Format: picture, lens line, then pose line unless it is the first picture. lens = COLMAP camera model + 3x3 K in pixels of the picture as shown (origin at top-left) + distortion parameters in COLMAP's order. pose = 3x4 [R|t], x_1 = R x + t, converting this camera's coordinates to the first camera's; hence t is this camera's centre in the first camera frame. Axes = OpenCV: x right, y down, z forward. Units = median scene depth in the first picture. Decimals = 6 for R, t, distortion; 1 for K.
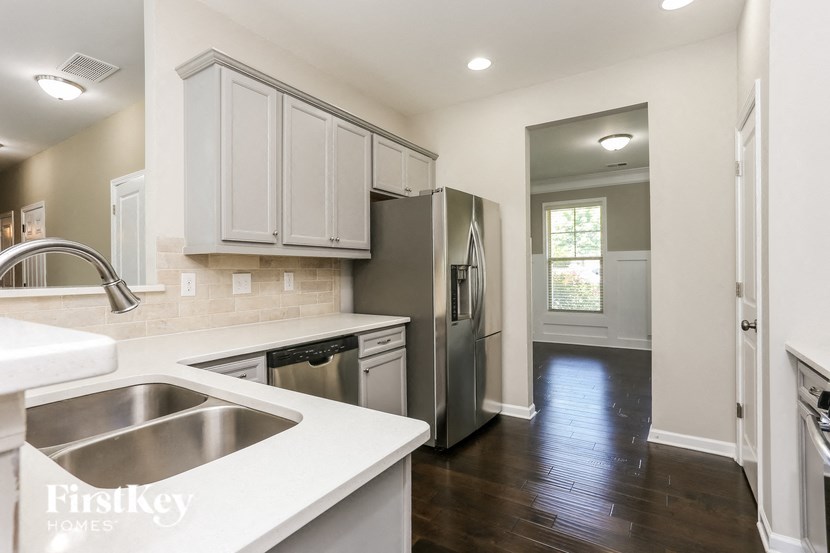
lens RADIAL K [[405.6, 0, 415.0], [0, 405.6, 276.5], [0, 0, 1]] dist [-0.037066, 0.000246]
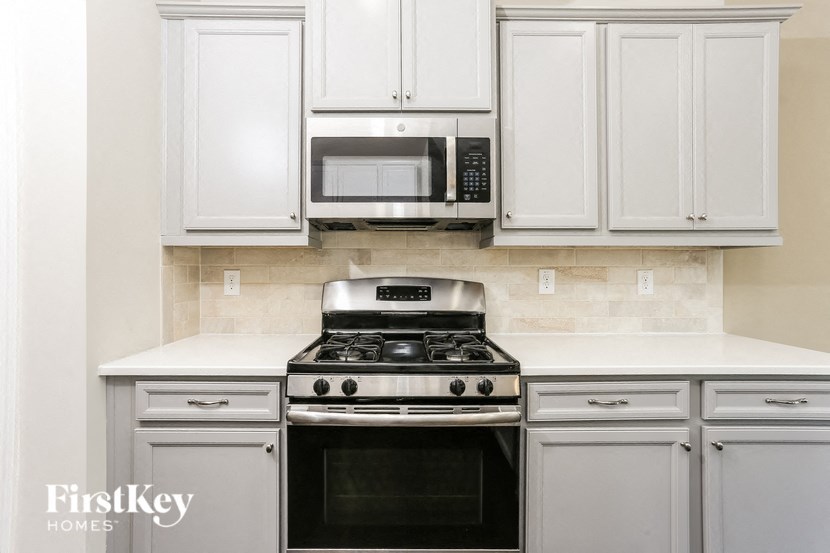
lens RADIAL K [[447.1, 0, 415.1], [0, 447.1, 258.3], [0, 0, 1]] dist [-0.023031, 0.000109]
pose [[0.514693, -0.009637, -0.857321, 0.189280], [-0.017777, 0.999602, -0.021909, -0.006411], [0.857190, 0.026517, 0.514316, 0.314319]]
